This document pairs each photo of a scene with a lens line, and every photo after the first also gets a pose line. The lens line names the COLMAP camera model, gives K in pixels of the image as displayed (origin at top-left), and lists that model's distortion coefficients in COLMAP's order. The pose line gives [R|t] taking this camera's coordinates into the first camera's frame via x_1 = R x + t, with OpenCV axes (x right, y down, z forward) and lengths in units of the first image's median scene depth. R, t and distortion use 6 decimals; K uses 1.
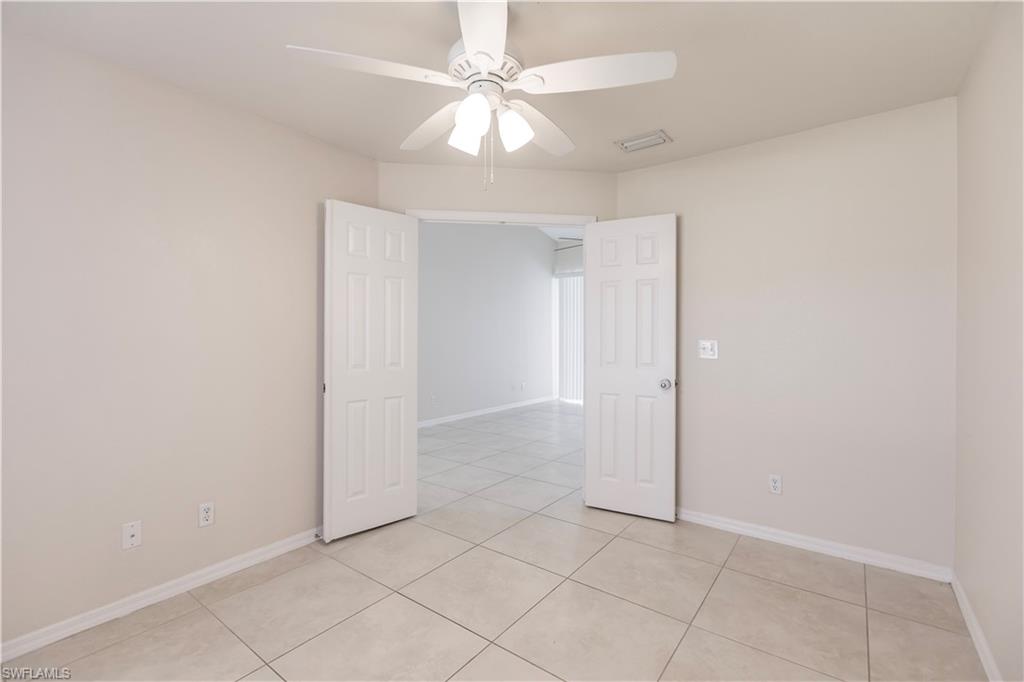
lens RADIAL K [[453.2, 0, 510.2], [0, 453.2, 334.8], [0, 0, 1]] dist [0.002029, -0.000898]
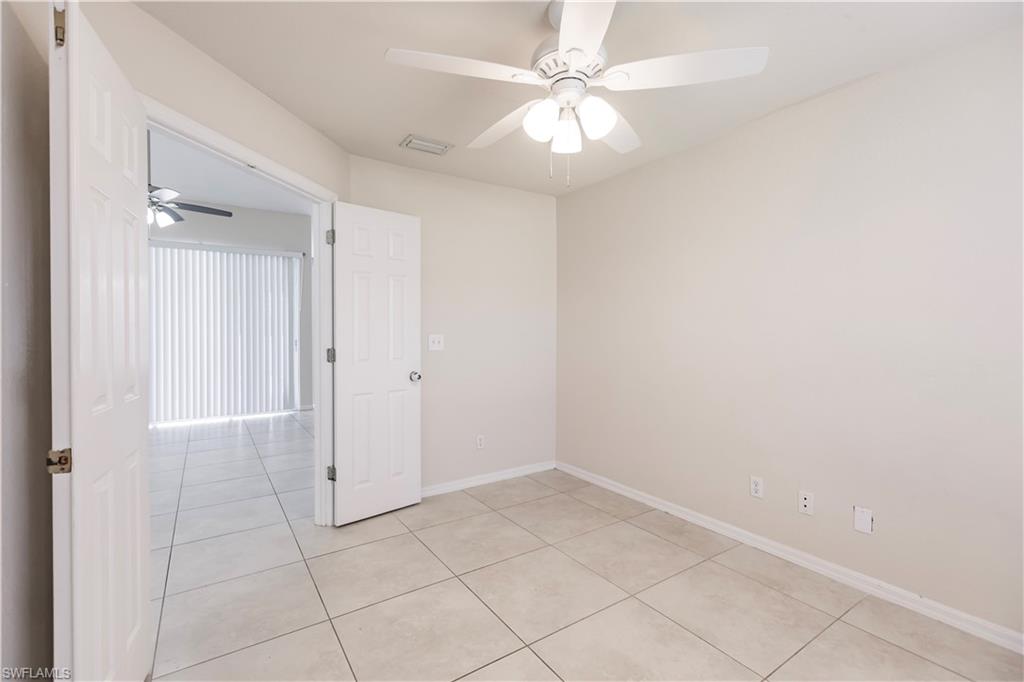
lens RADIAL K [[453.2, 0, 510.2], [0, 453.2, 334.8], [0, 0, 1]] dist [0.002029, -0.000898]
pose [[0.327221, -0.010869, 0.944885, -0.657381], [0.001072, 0.999937, 0.011132, -0.000879], [-0.944947, -0.002629, 0.327212, 0.488107]]
